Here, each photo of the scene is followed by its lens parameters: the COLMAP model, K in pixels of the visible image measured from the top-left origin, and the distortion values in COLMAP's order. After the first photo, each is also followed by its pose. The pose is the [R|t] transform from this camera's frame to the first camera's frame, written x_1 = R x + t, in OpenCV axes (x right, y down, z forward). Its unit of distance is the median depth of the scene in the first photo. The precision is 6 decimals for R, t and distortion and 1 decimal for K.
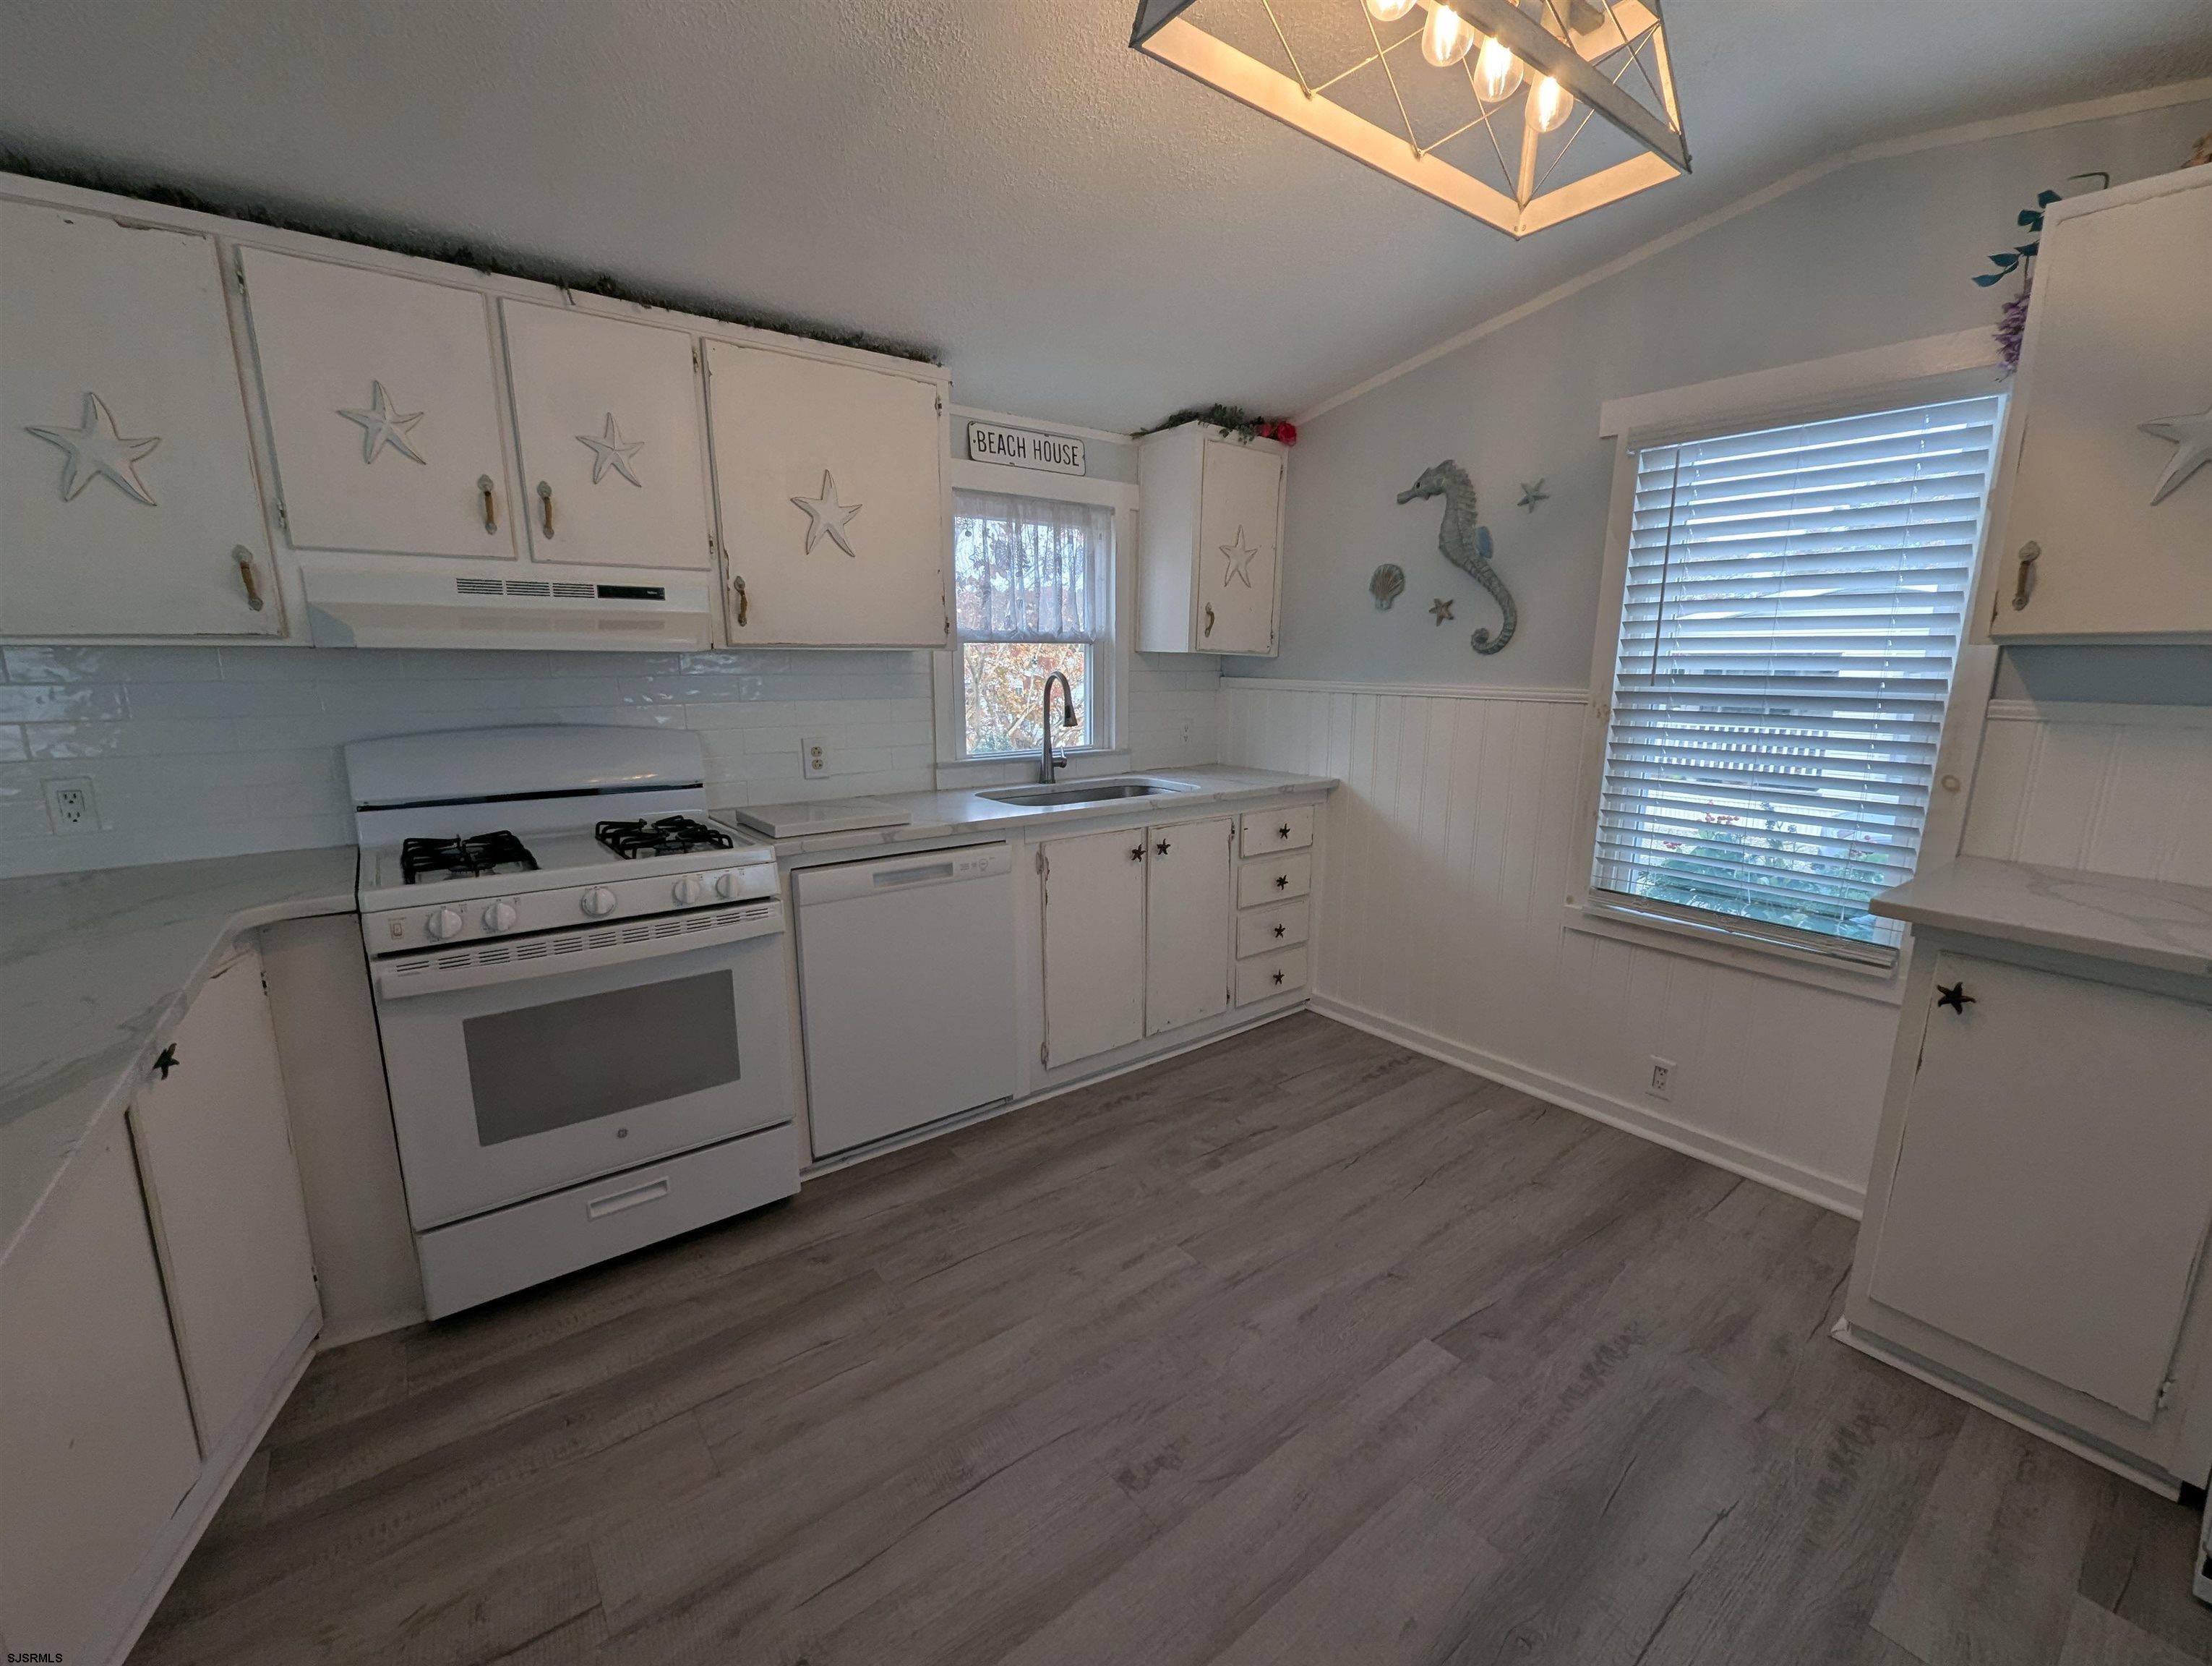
lens RADIAL K [[920.4, 0, 1113.2], [0, 920.4, 846.1], [0, 0, 1]] dist [0.000519, -0.000810]
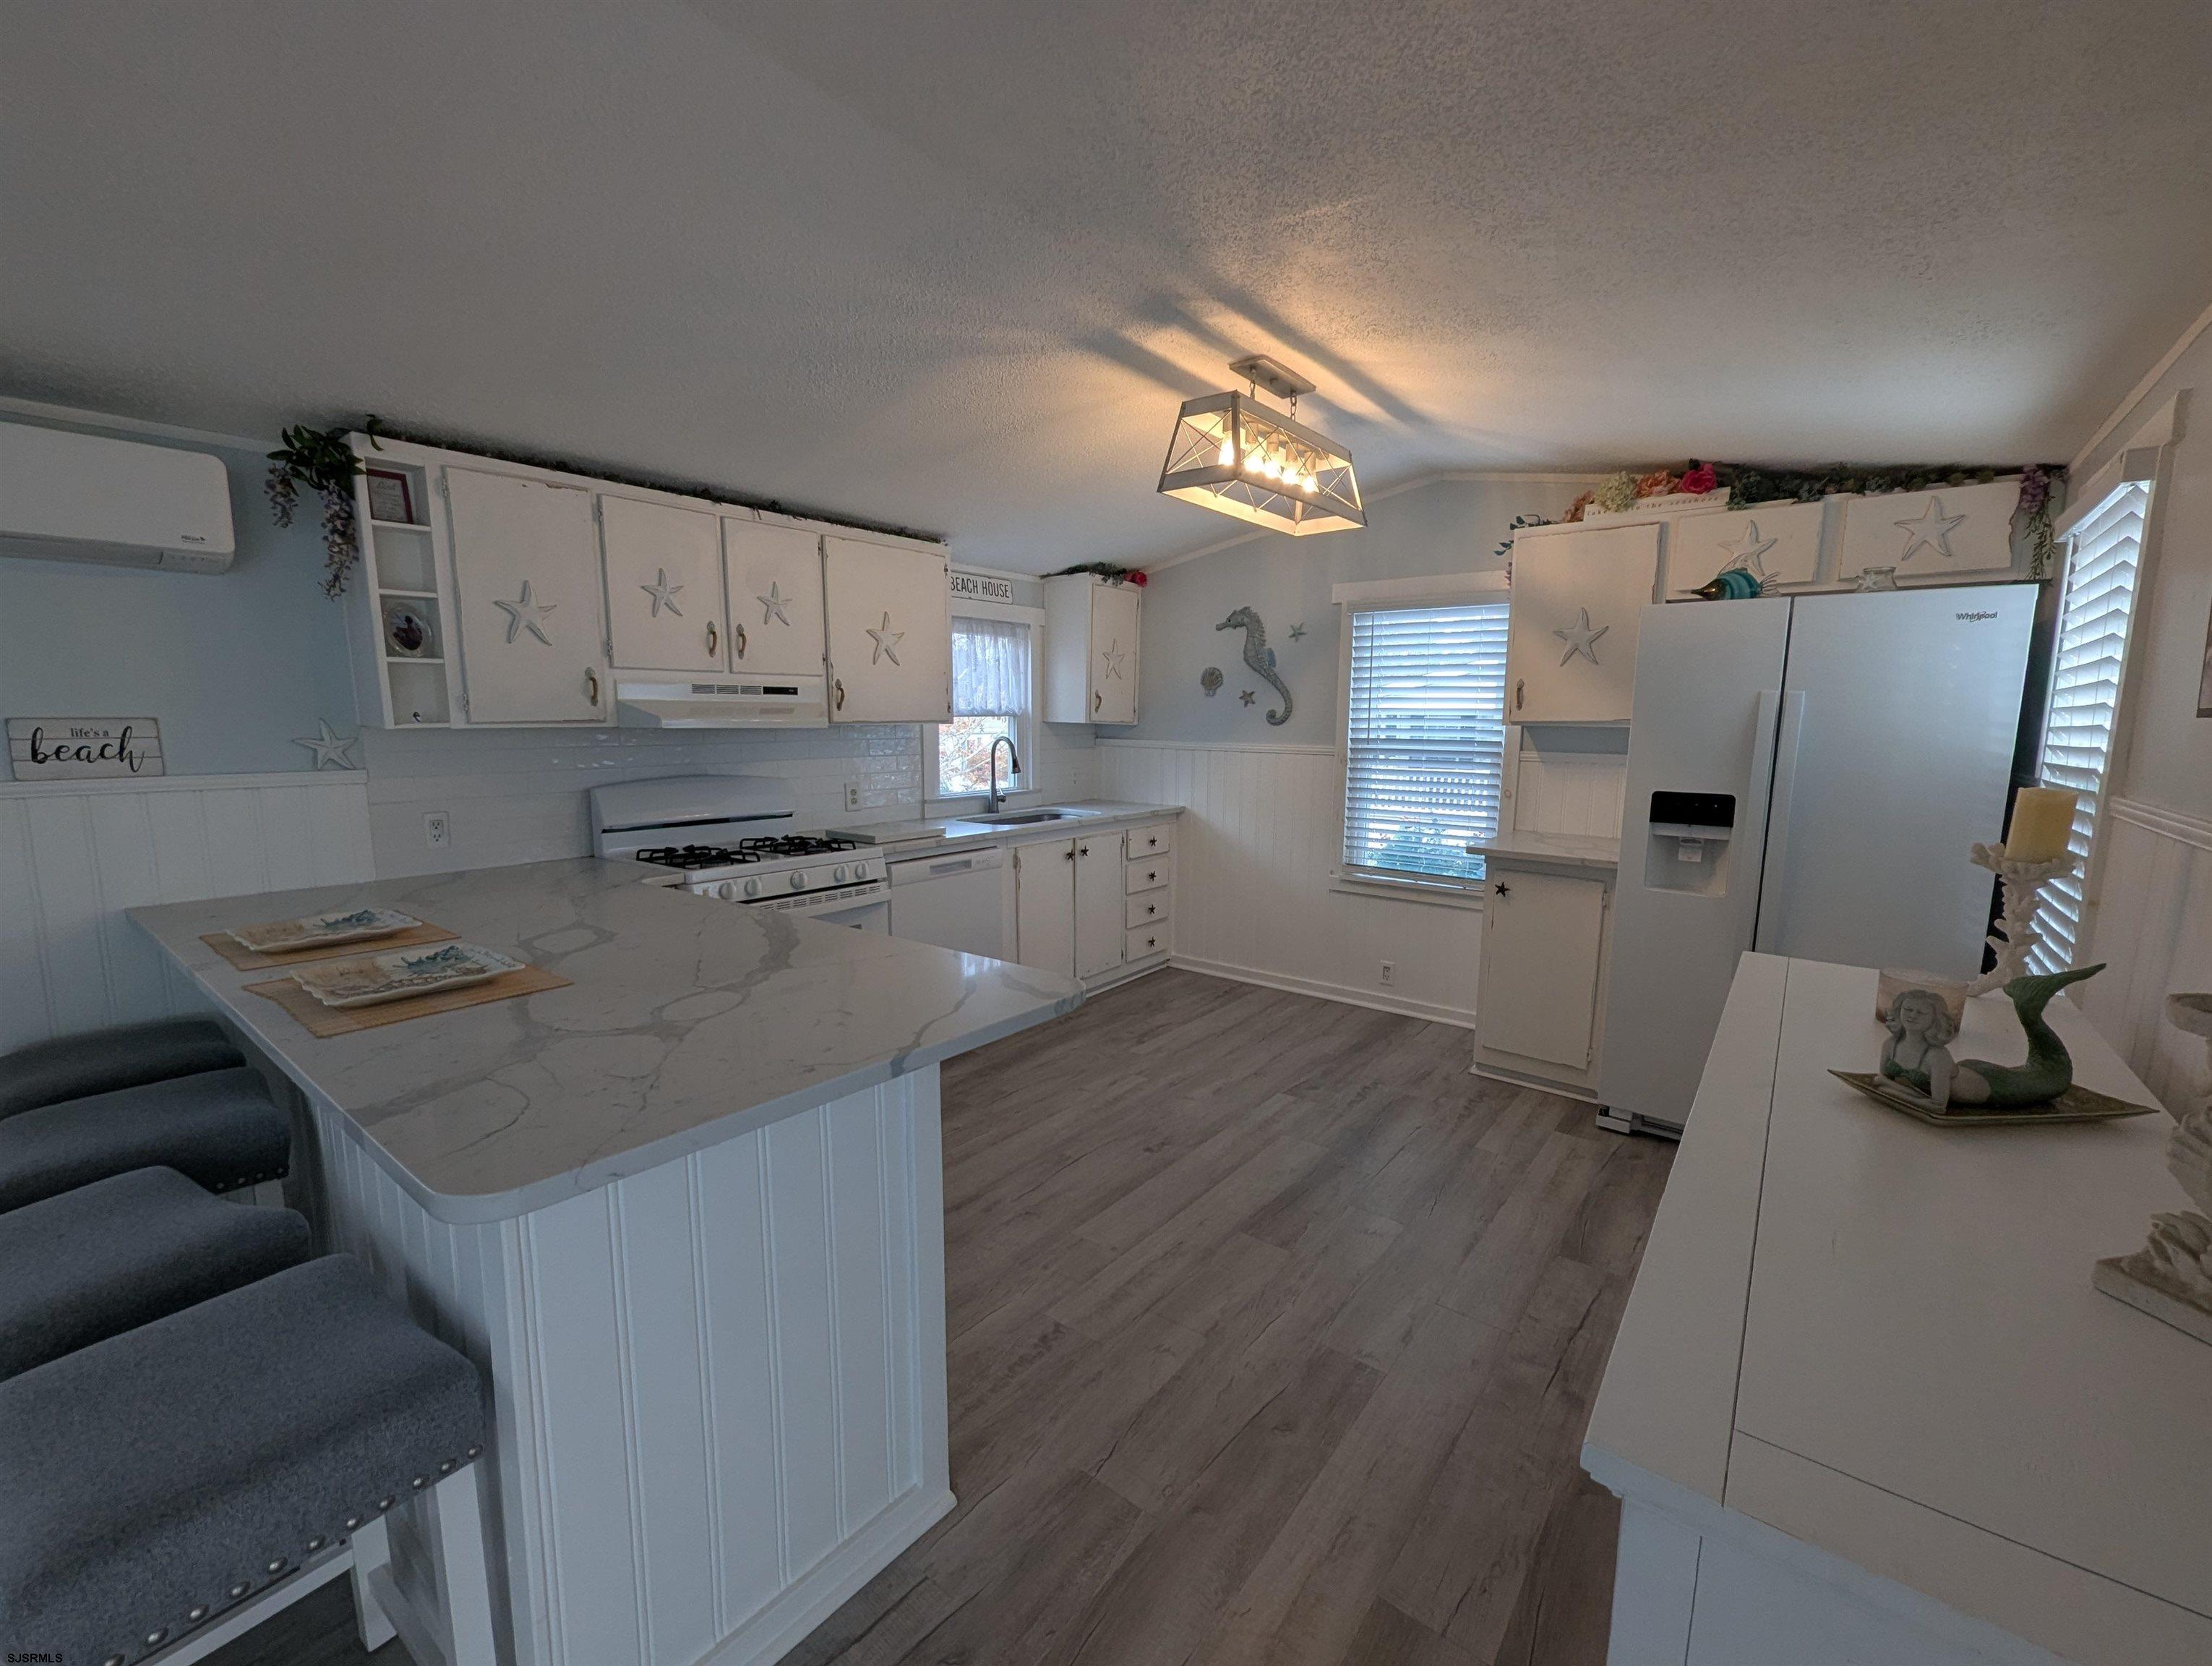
lens RADIAL K [[920.4, 0, 1113.2], [0, 920.4, 846.1], [0, 0, 1]] dist [0.000519, -0.000810]
pose [[0.969117, -0.032915, 0.244395, -0.296814], [0.046831, 0.997582, -0.051348, 0.079726], [-0.242114, 0.061208, 0.968315, -0.527313]]
